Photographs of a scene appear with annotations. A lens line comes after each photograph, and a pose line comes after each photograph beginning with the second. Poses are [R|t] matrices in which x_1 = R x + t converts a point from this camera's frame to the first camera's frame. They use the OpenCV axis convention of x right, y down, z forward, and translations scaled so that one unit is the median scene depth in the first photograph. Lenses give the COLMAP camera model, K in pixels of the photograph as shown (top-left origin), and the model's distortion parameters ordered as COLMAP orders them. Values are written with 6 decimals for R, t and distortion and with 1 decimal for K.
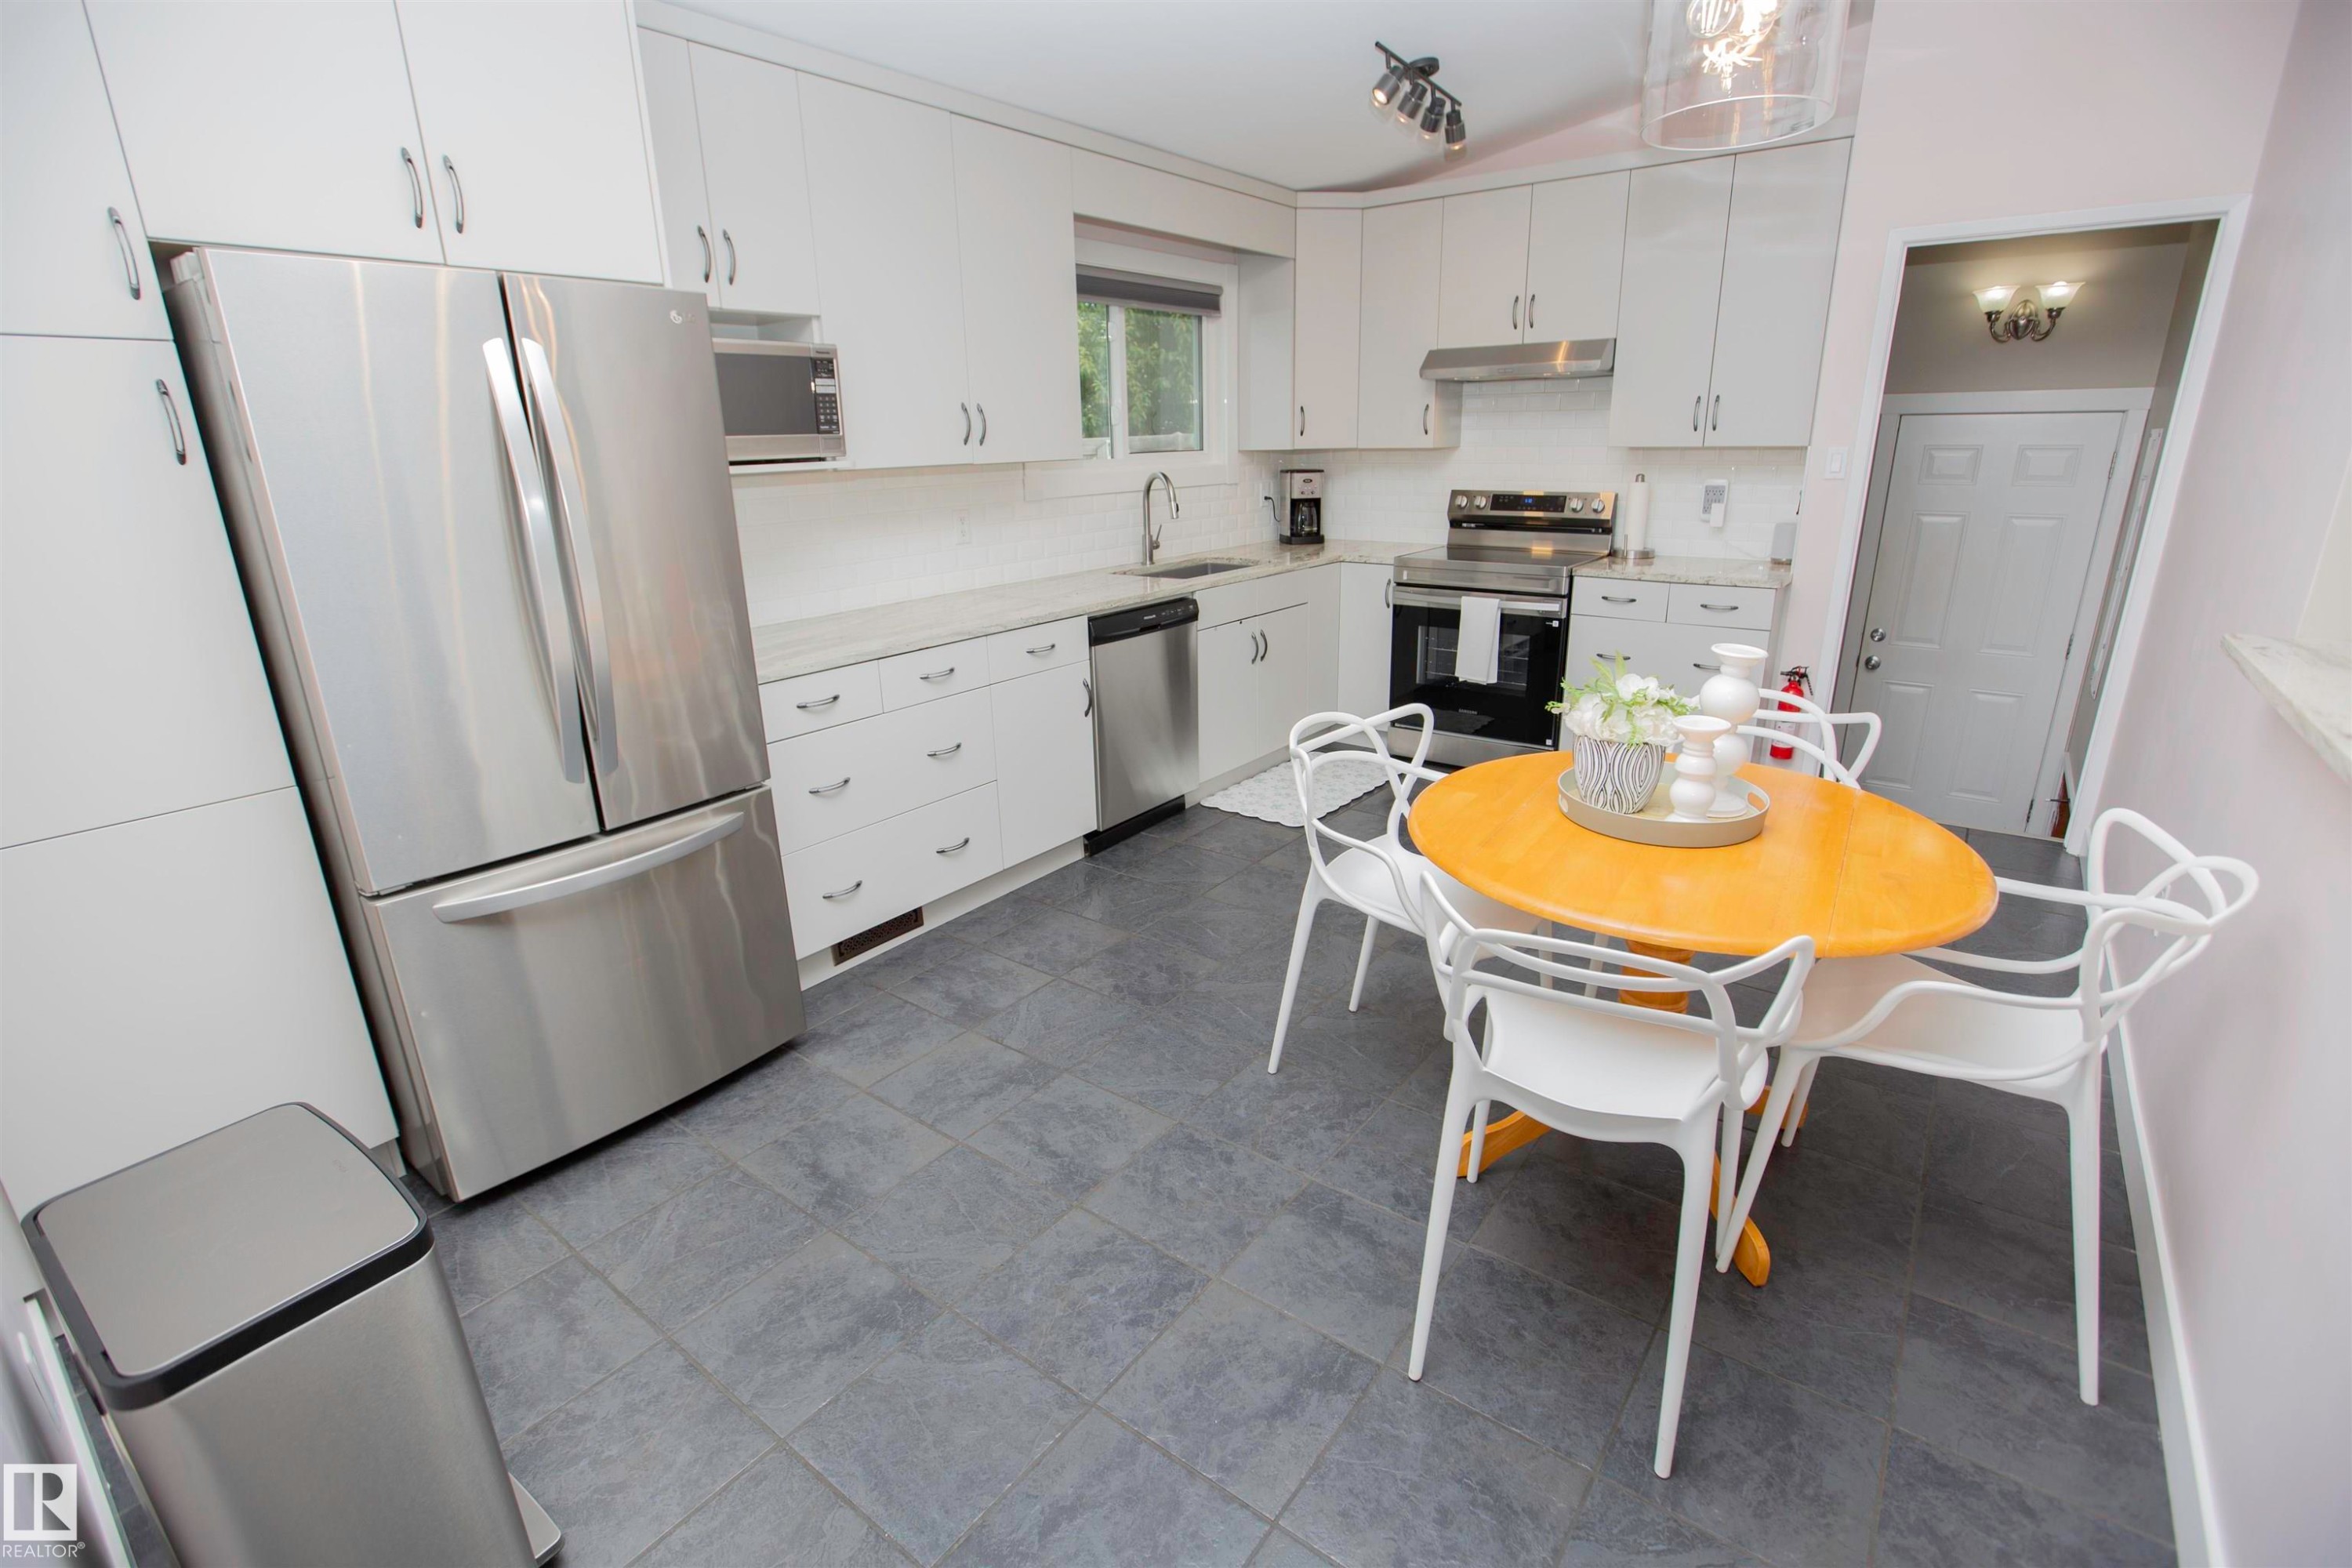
lens RADIAL K [[1078.1, 0, 1170.3], [0, 1078.1, 788.3], [0, 0, 1]] dist [-0.065173, 0.029823]
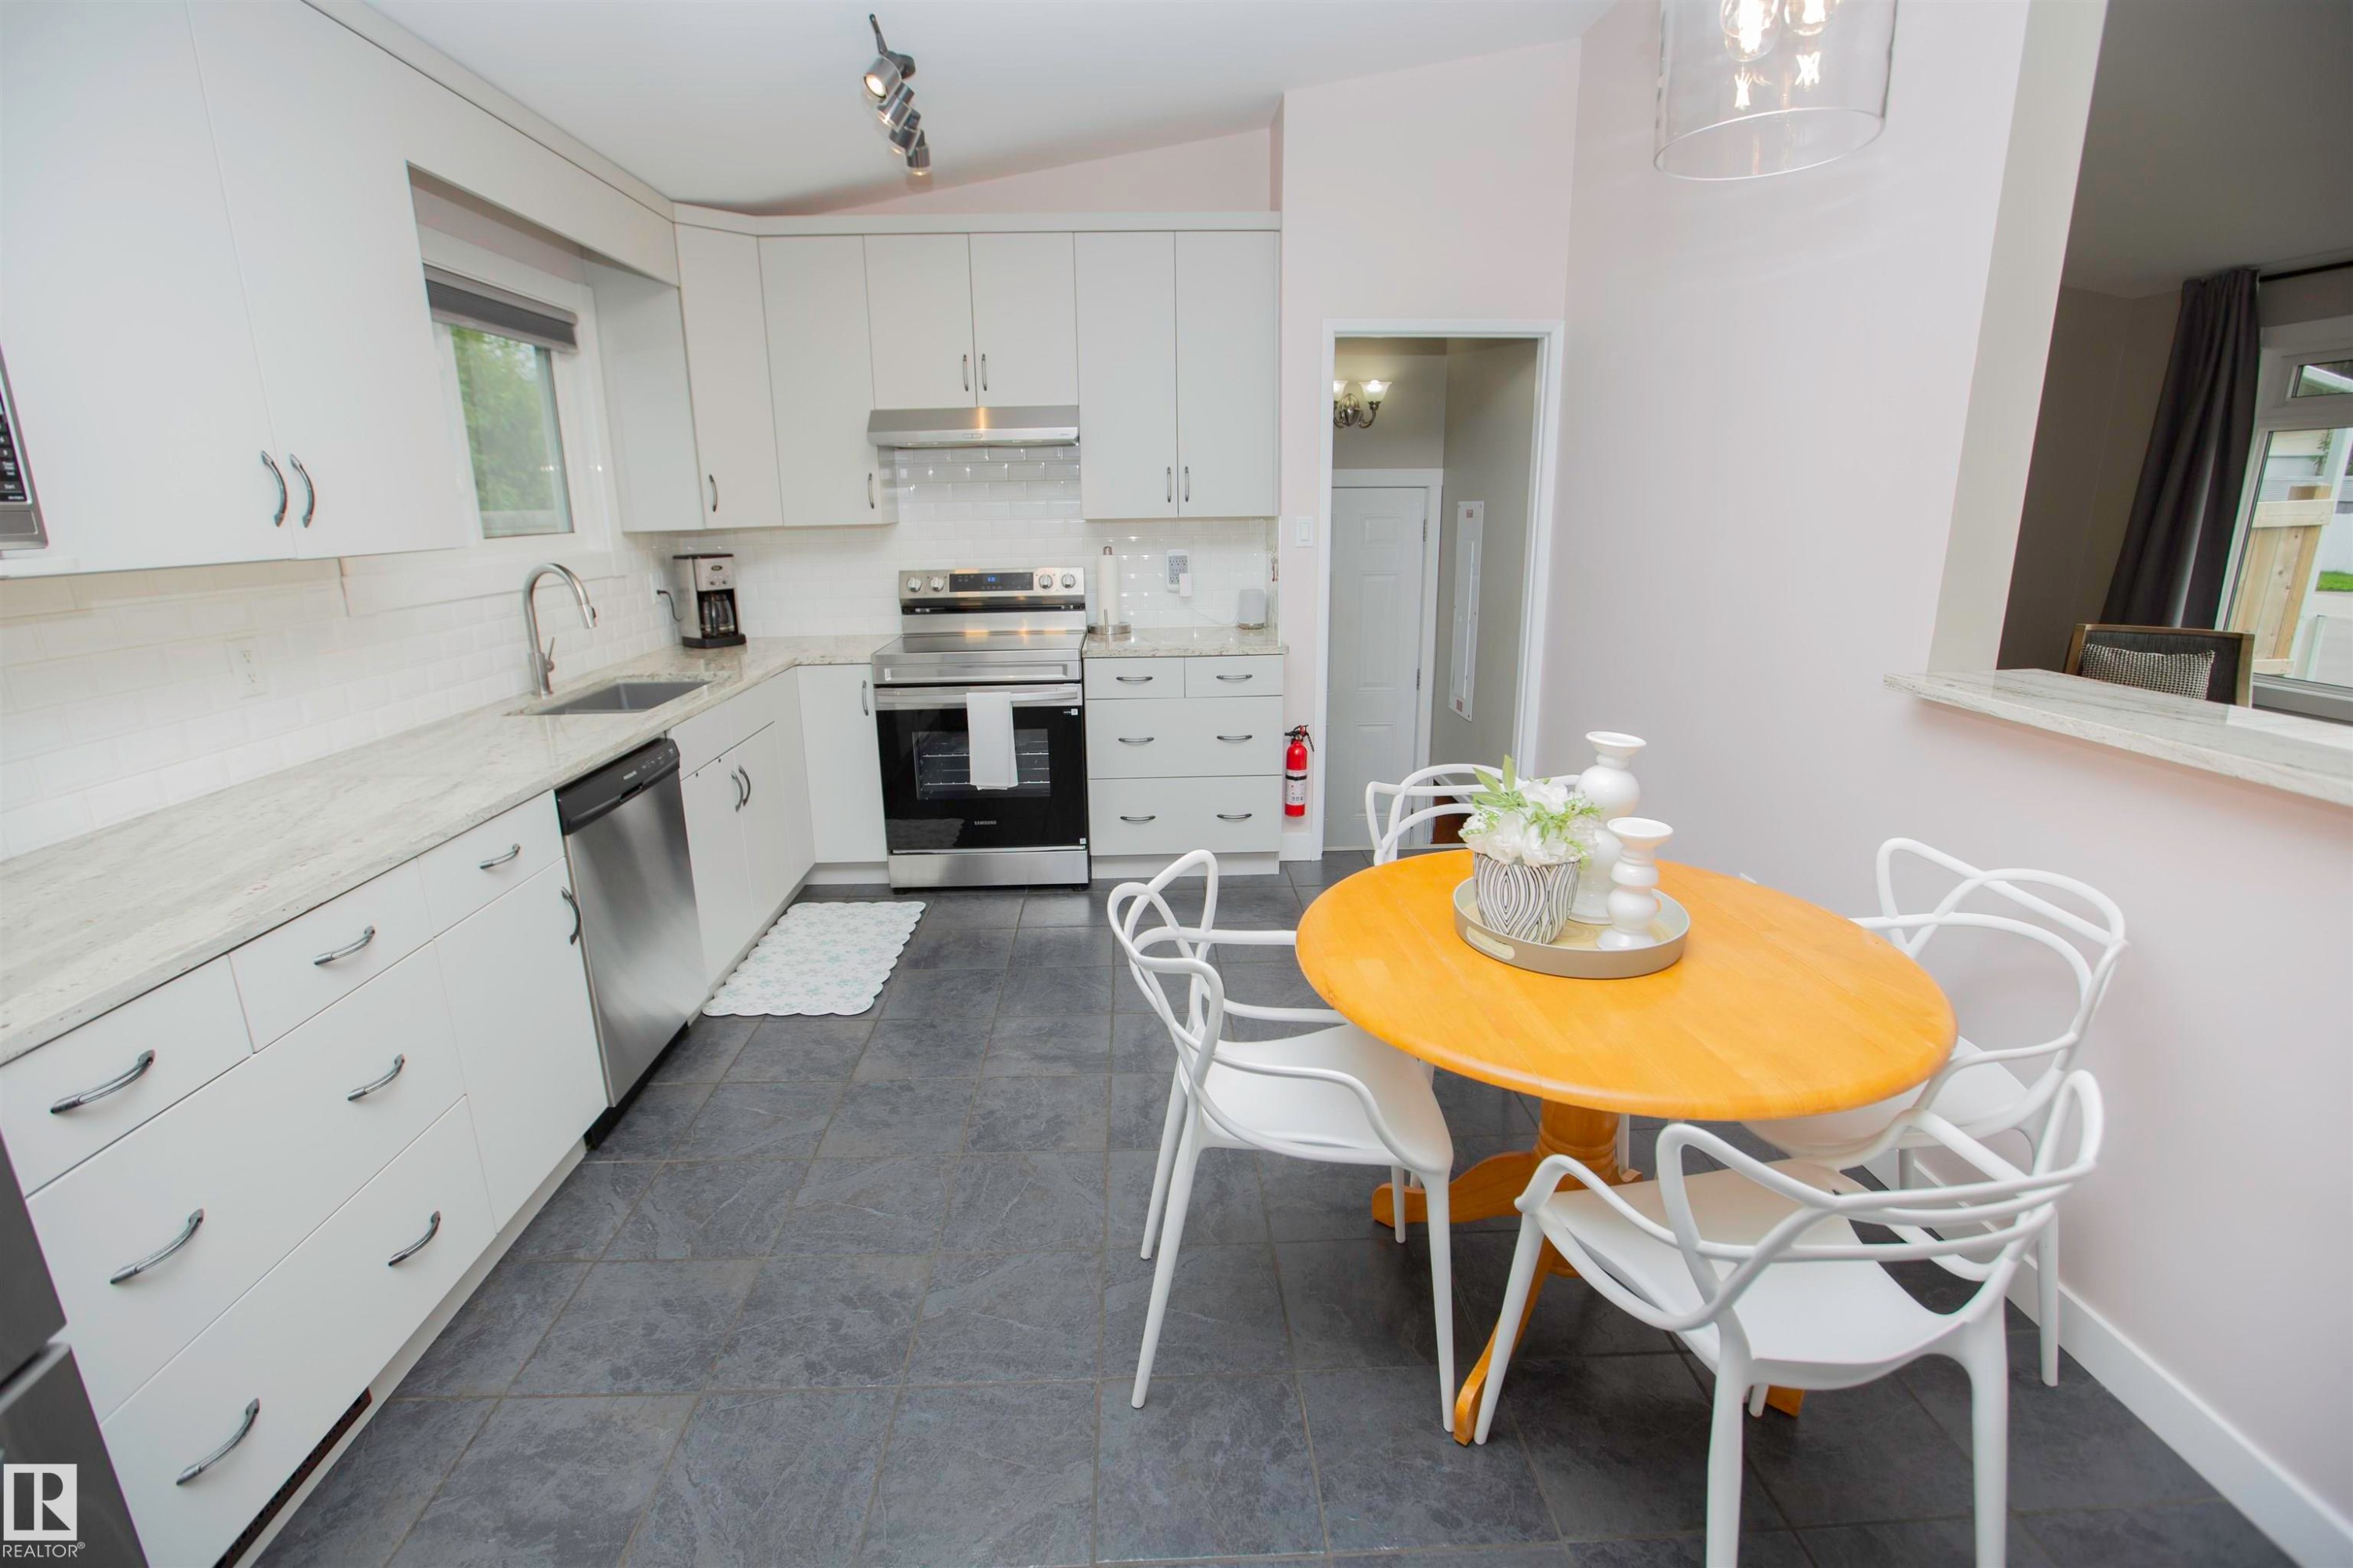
lens RADIAL K [[1078.6, 0, 1170.8], [0, 1078.6, 788.3], [0, 0, 1]] dist [-0.065173, 0.029823]
pose [[0.771103, -0.153363, 0.617964, -0.145487], [0.194744, 0.980854, 0.000420, -0.072120], [-0.606197, 0.120021, 0.786206, 0.229049]]
